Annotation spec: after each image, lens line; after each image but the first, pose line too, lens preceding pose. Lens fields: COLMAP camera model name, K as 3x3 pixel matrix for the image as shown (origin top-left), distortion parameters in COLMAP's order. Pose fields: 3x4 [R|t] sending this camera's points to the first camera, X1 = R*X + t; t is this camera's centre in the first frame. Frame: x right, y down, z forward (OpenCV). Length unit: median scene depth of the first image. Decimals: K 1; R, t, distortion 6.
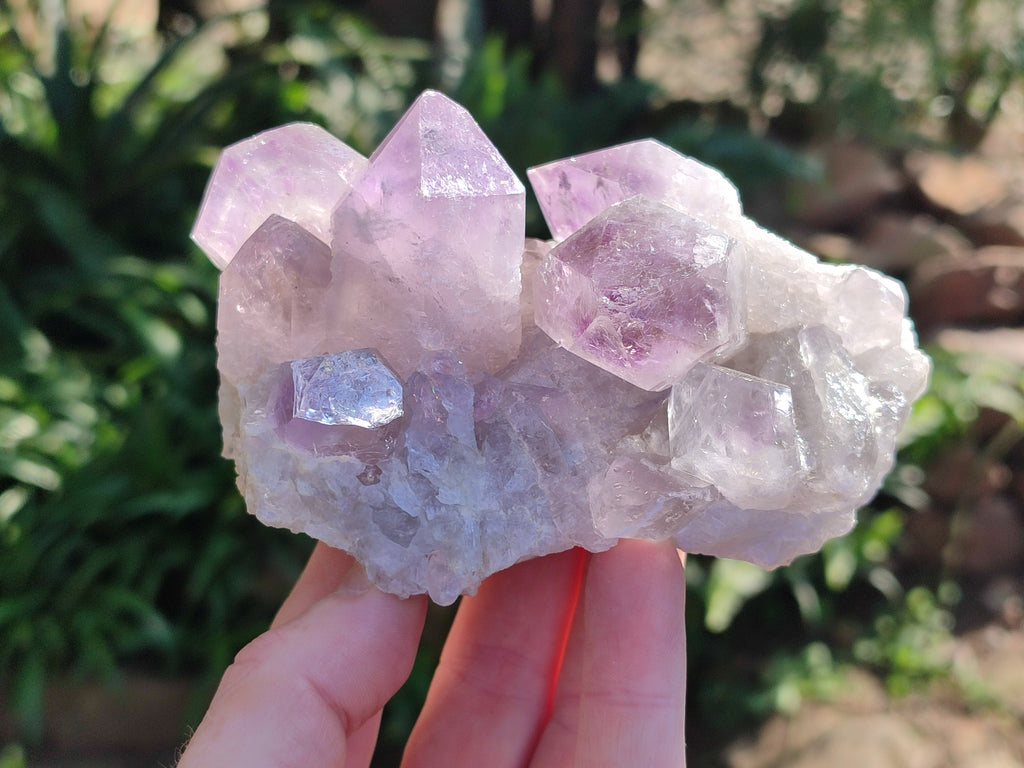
lens RADIAL K [[1522.4, 0, 512.0], [0, 1522.4, 384.0], [0, 0, 1]] dist [0.213340, -0.004297]
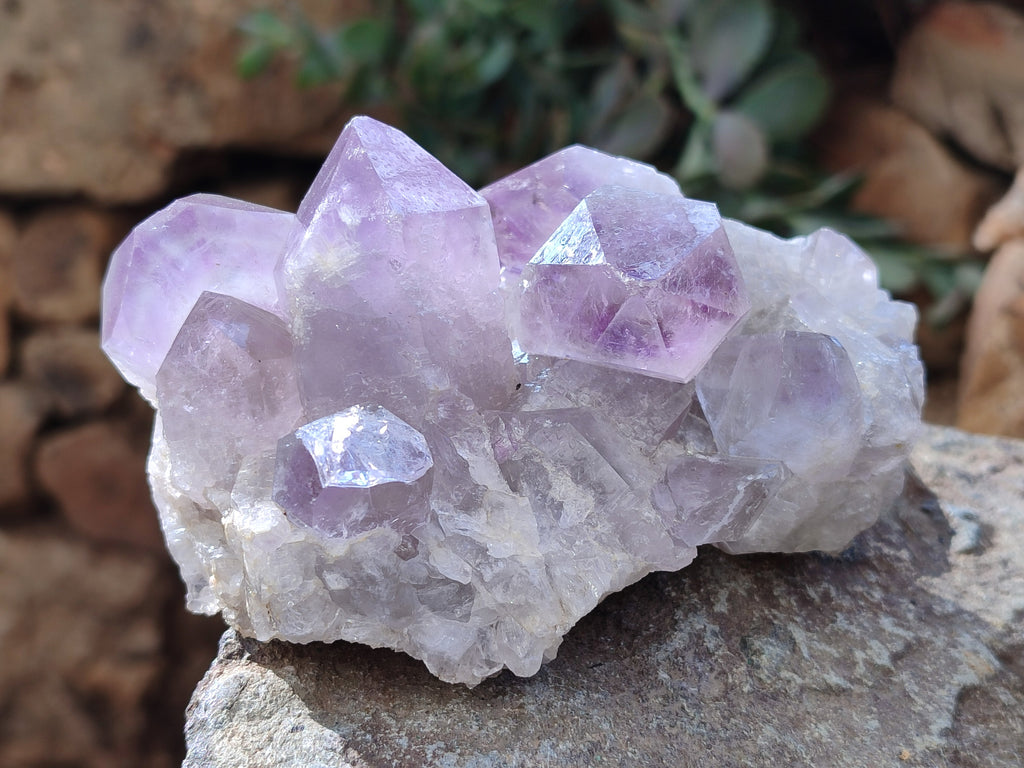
lens RADIAL K [[1522.4, 0, 512.0], [0, 1522.4, 384.0], [0, 0, 1]] dist [0.213340, -0.004297]
pose [[0.942248, -0.215050, 0.256752, -0.236179], [0.252704, 0.959611, -0.123641, 0.092165], [-0.219793, 0.181383, 0.958536, 0.158916]]
